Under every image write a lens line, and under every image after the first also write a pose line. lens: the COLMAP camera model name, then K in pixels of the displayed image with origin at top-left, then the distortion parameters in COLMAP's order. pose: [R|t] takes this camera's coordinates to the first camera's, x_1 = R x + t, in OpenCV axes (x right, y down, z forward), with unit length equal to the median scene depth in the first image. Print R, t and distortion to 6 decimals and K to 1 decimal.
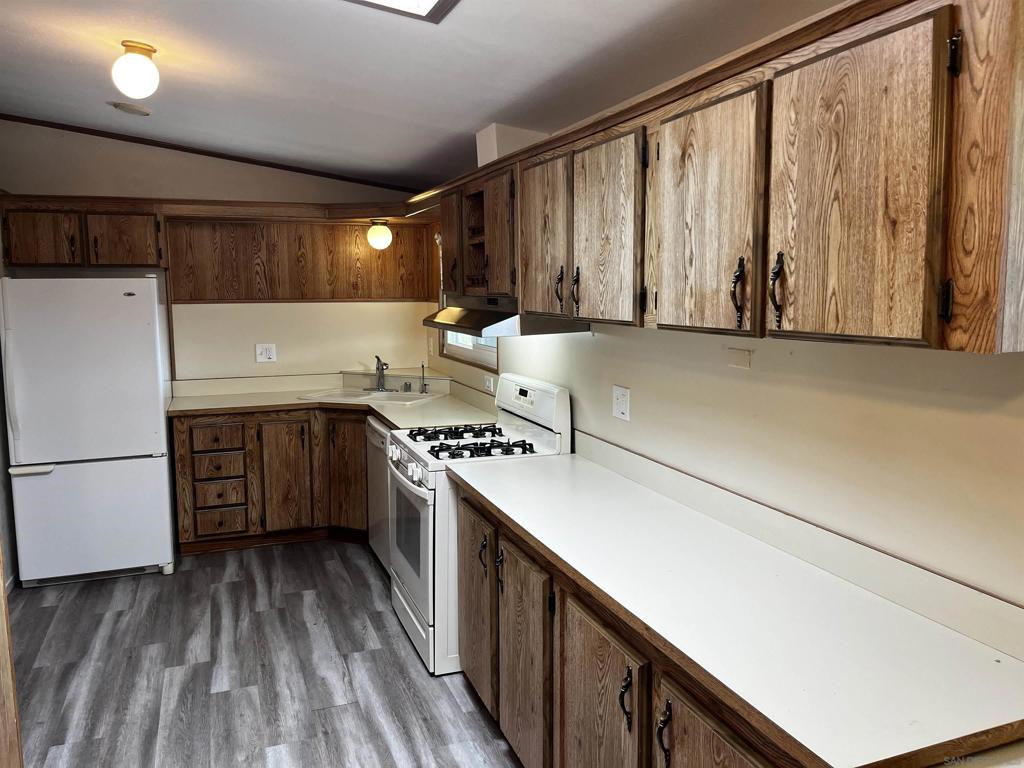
lens RADIAL K [[783.0, 0, 510.2], [0, 783.0, 379.0], [0, 0, 1]] dist [0.070530, -0.090178]
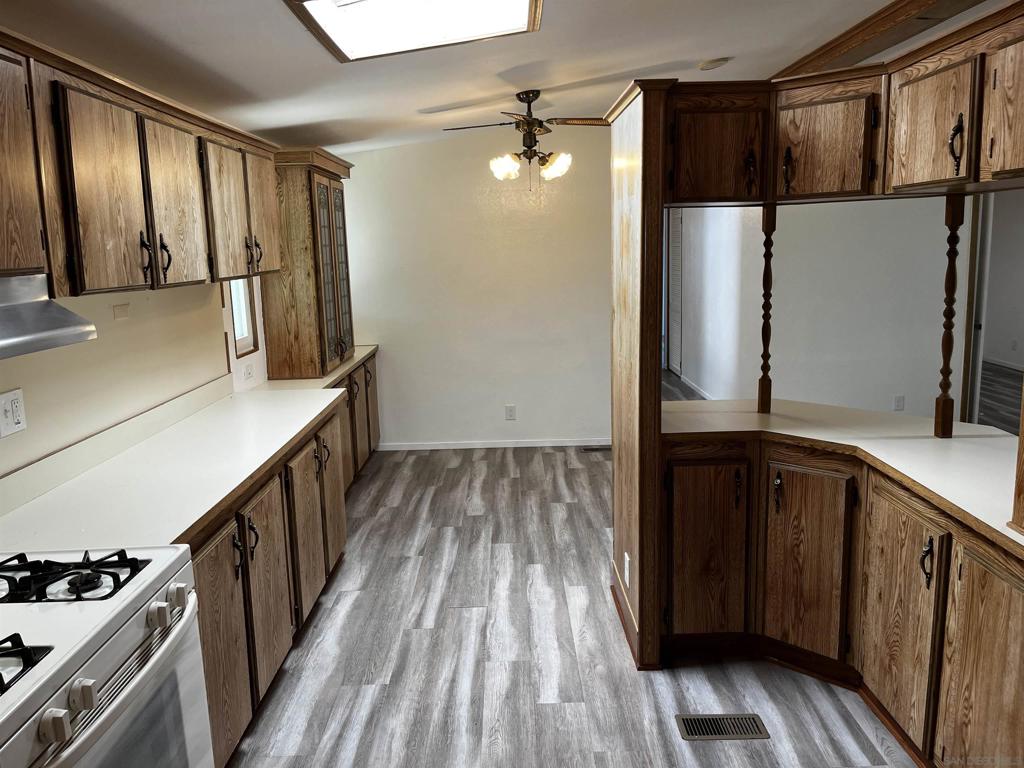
lens RADIAL K [[783.0, 0, 510.2], [0, 783.0, 379.0], [0, 0, 1]] dist [0.070530, -0.090178]
pose [[-0.934547, -0.028232, 0.354718, -0.698030], [0.074800, 0.958988, 0.273397, -0.208457], [-0.347889, 0.282036, -0.894108, 1.802758]]
